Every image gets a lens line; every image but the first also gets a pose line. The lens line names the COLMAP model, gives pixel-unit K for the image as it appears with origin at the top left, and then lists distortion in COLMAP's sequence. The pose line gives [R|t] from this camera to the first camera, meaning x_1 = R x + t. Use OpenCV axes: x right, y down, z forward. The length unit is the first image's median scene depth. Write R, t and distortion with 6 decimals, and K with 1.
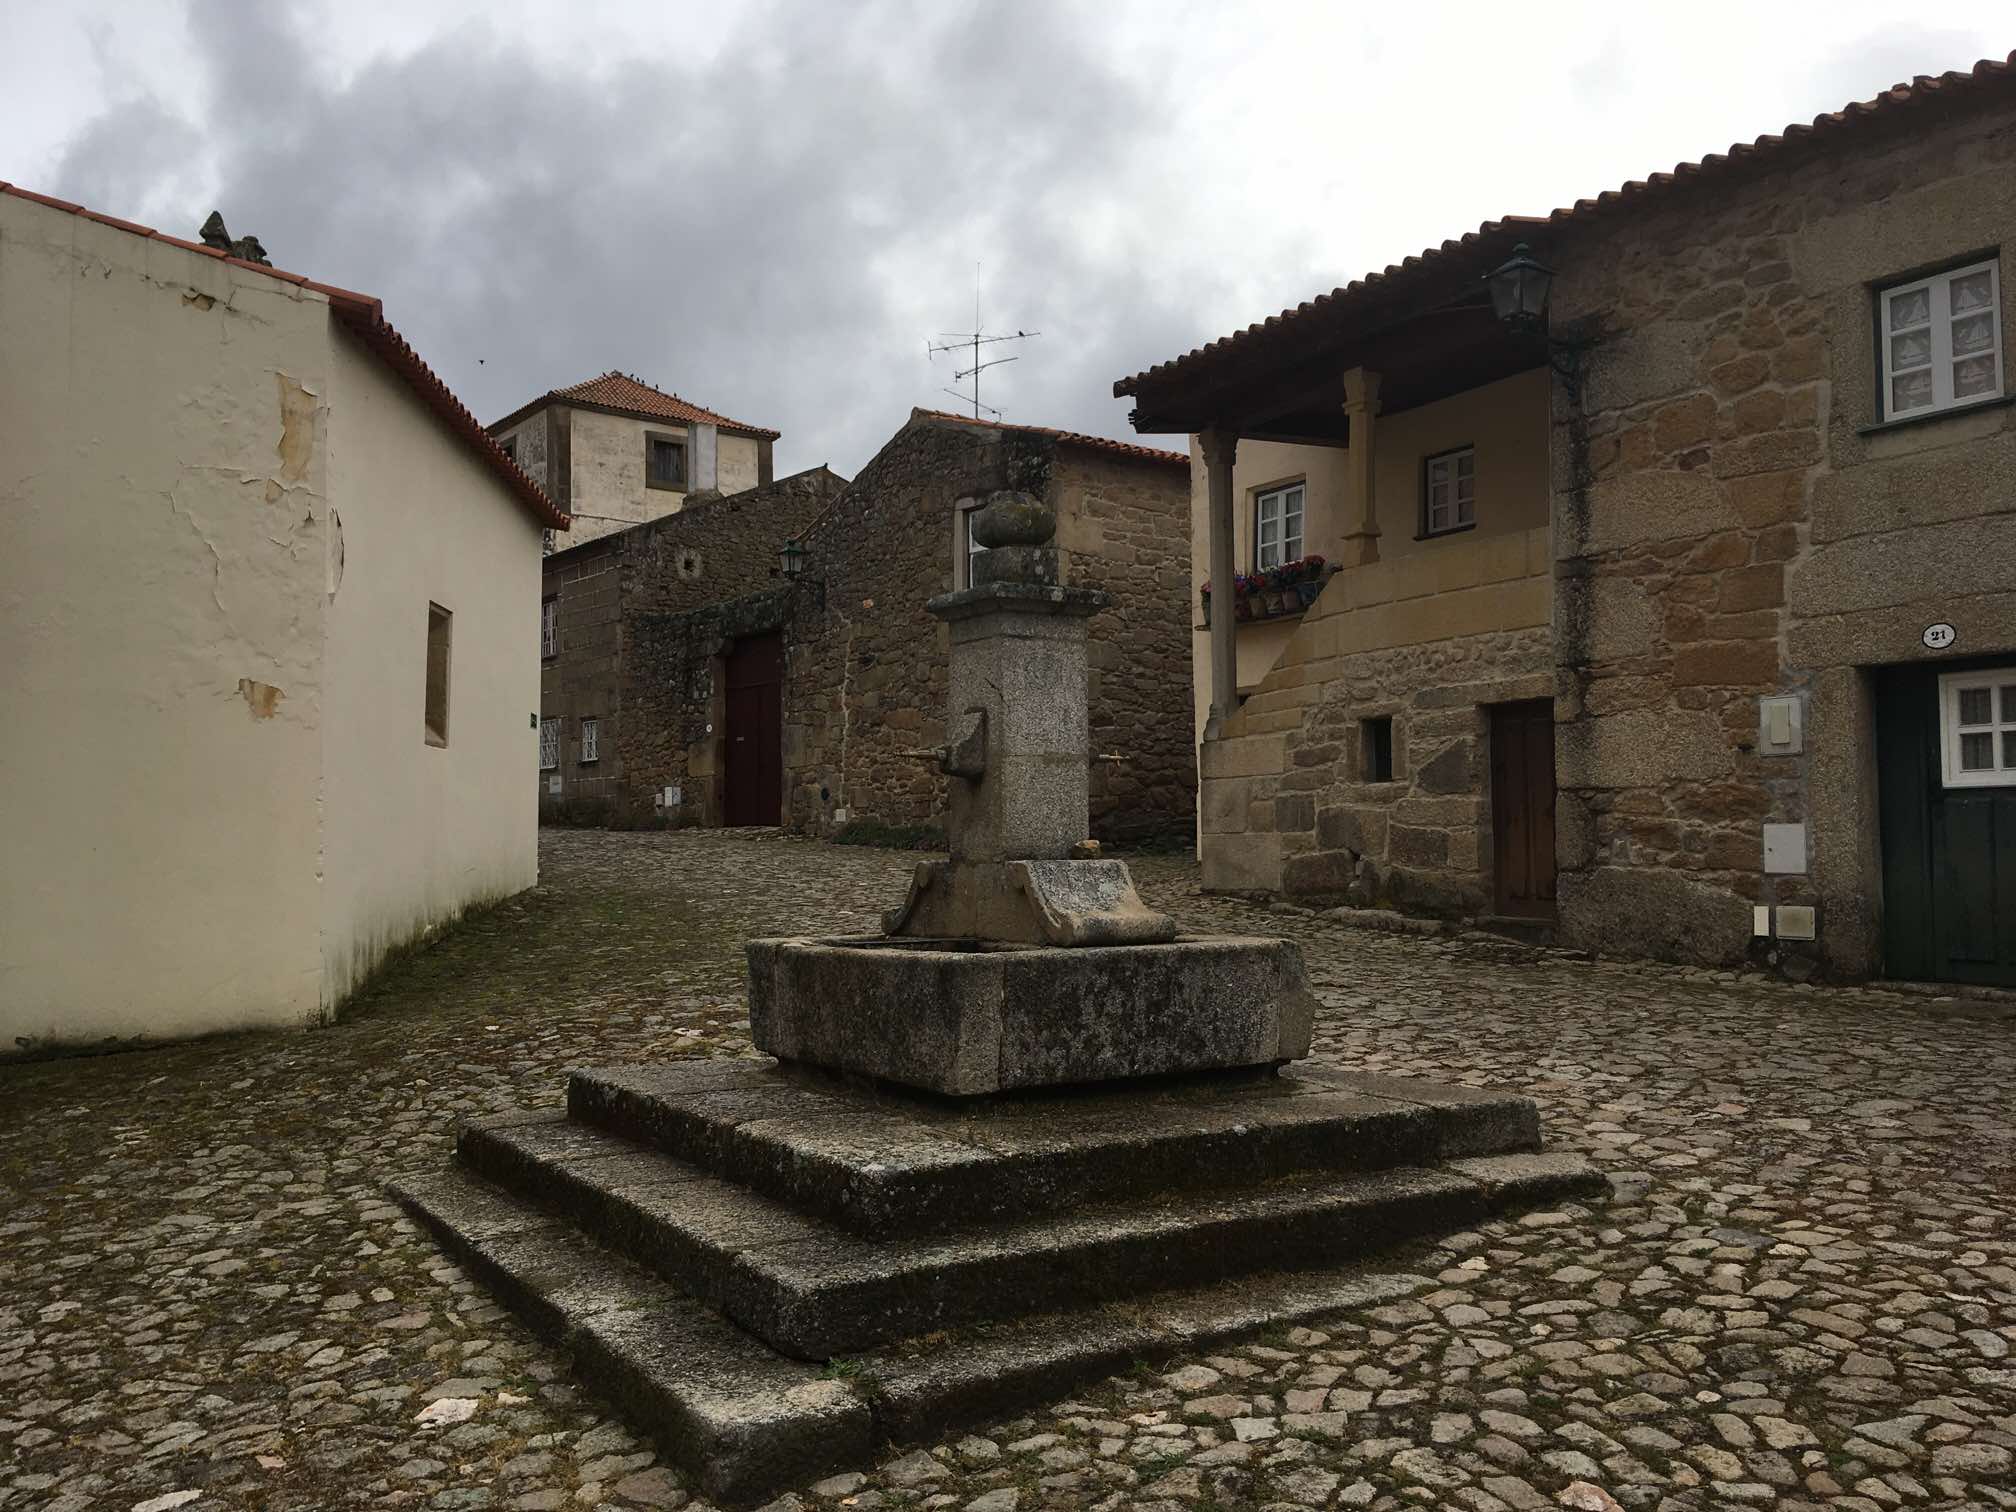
lens RADIAL K [[1701.9, 0, 1008.0], [0, 1701.9, 756.0], [0, 0, 1]] dist [0.112730, -0.165538]
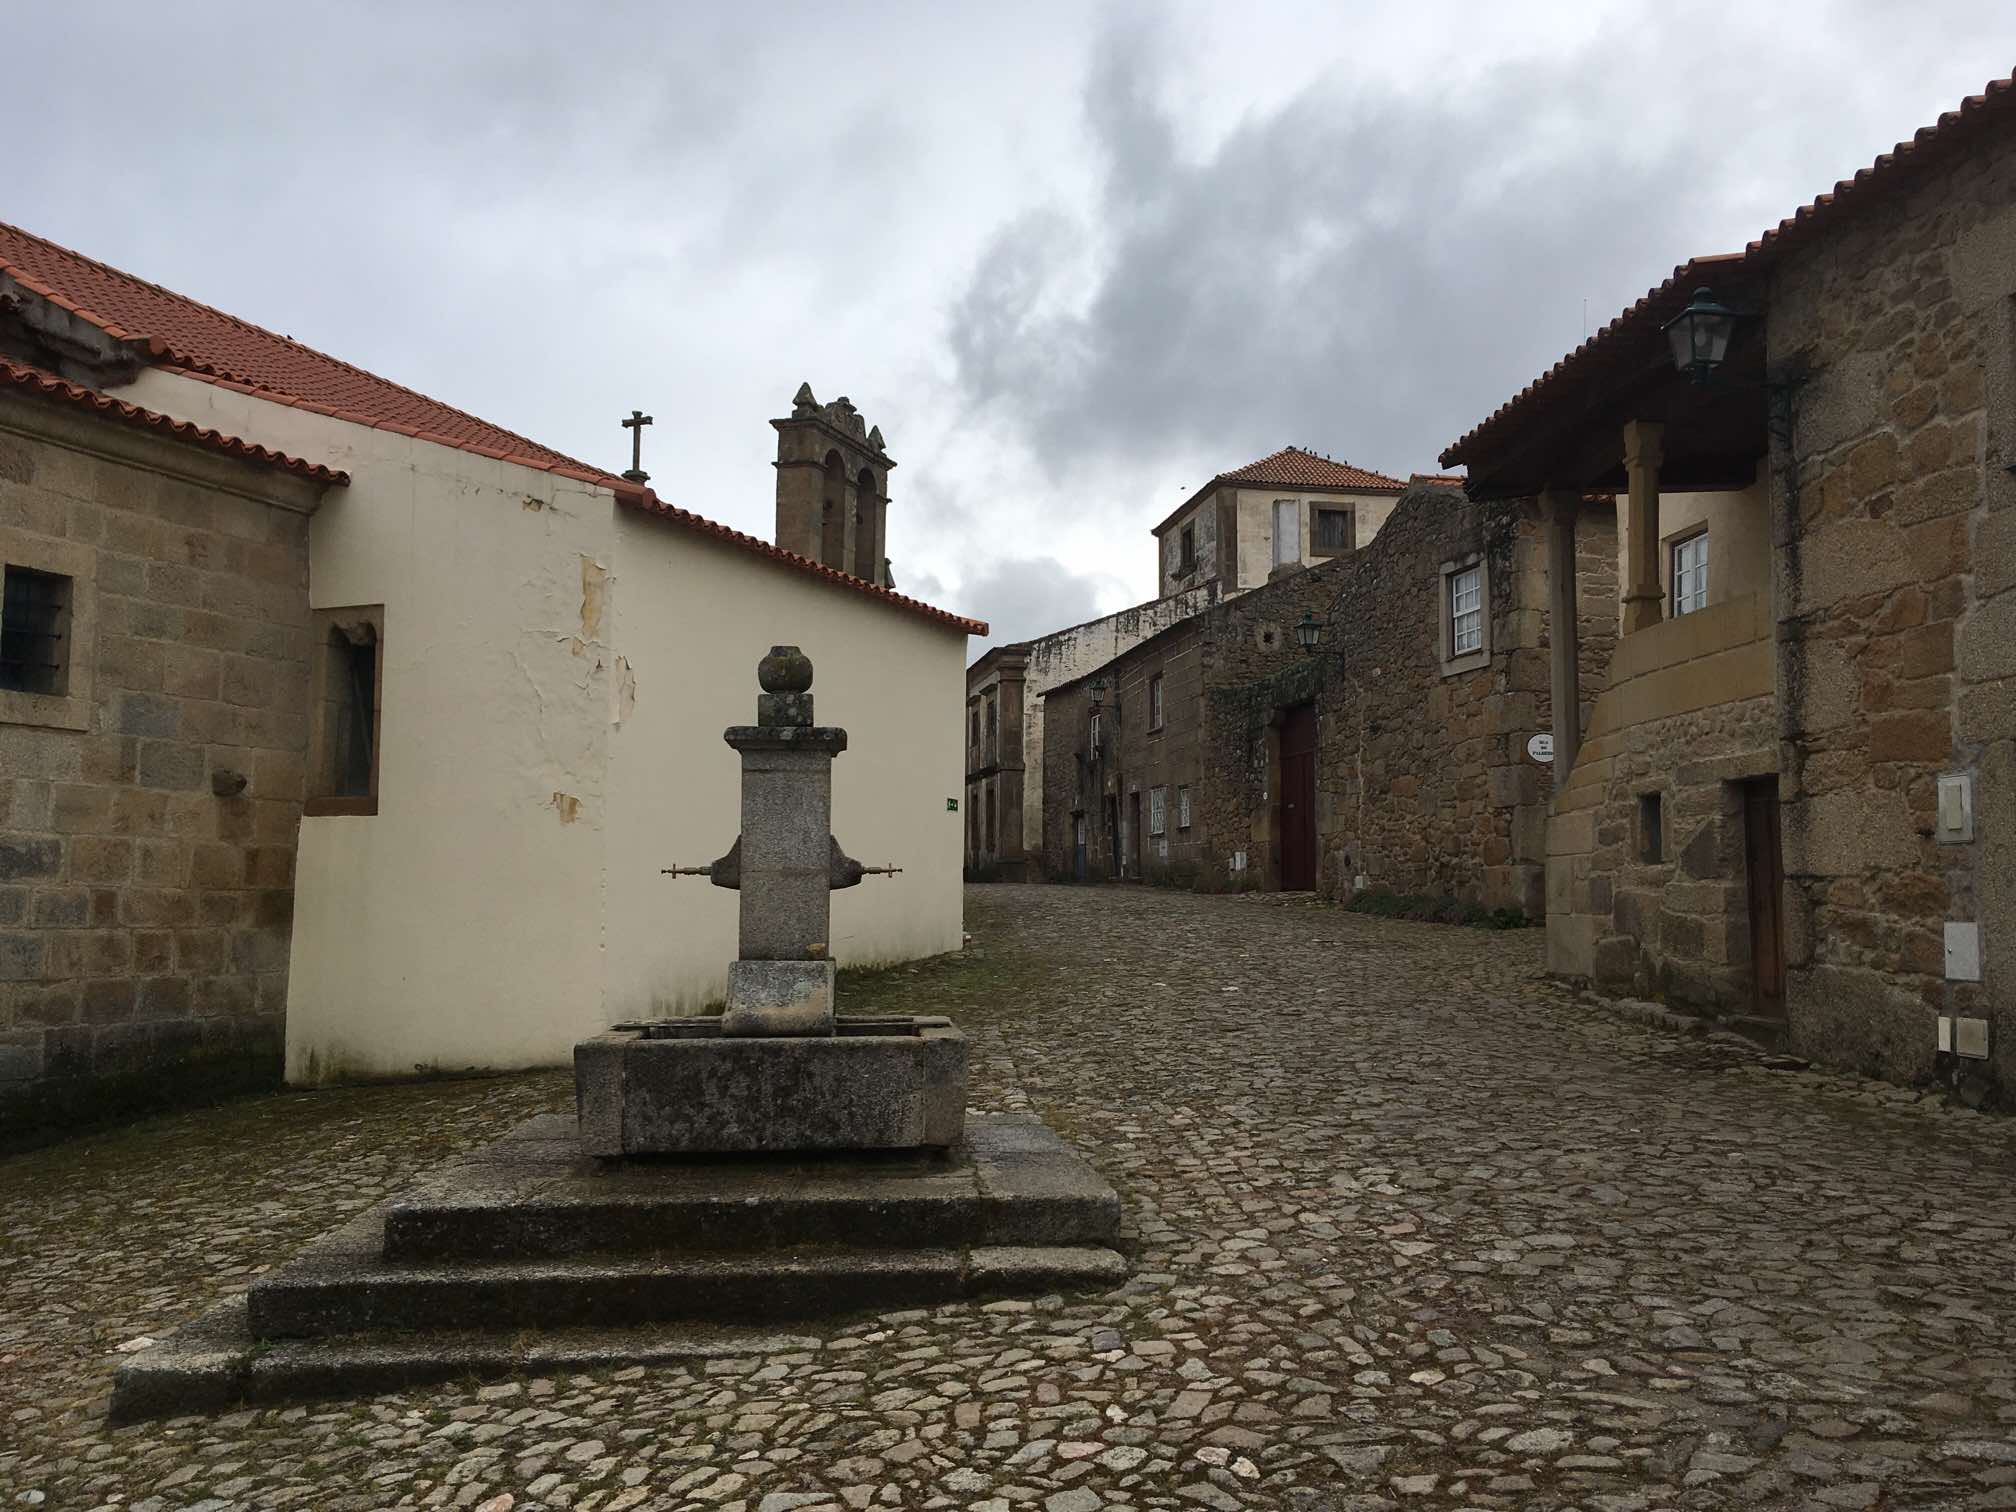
lens RADIAL K [[1701.9, 0, 1008.0], [0, 1701.9, 756.0], [0, 0, 1]] dist [0.112730, -0.165538]
pose [[0.891814, -0.029784, -0.451420, 0.386221], [0.016346, 0.999300, -0.033639, -0.020722], [0.452106, 0.022621, 0.891677, 0.009797]]
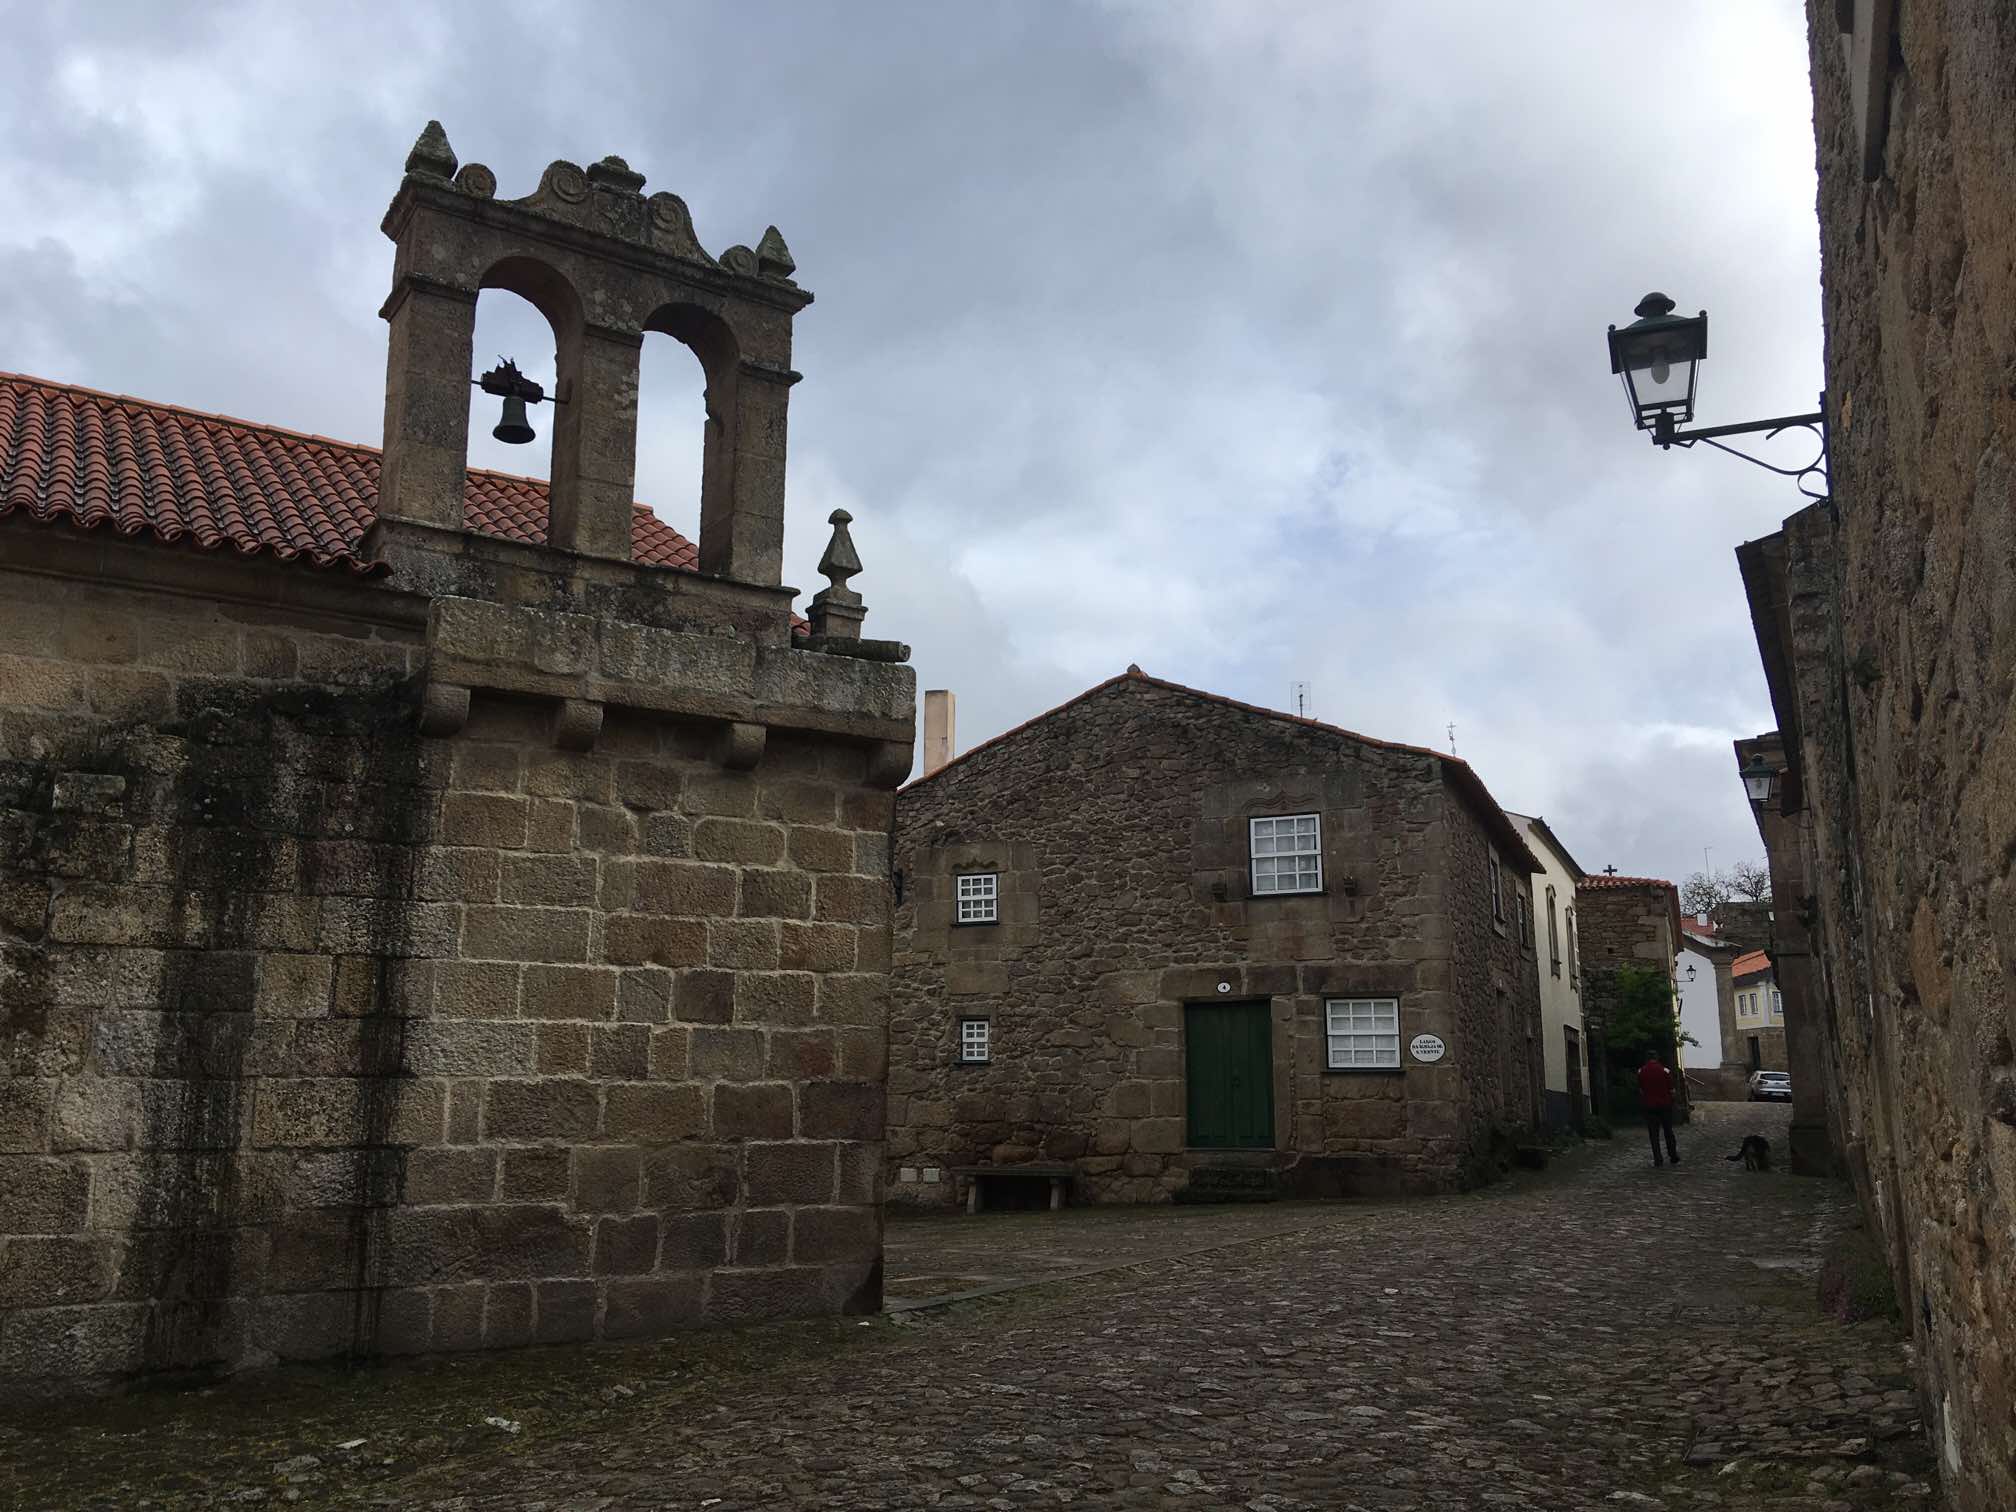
lens RADIAL K [[1701.9, 0, 1008.0], [0, 1701.9, 756.0], [0, 0, 1]] dist [0.112730, -0.165538]
pose [[0.457295, -0.182871, -0.870310, 0.106582], [0.054577, 0.982556, -0.177779, -0.031181], [0.887639, 0.033799, 0.459298, 1.760944]]
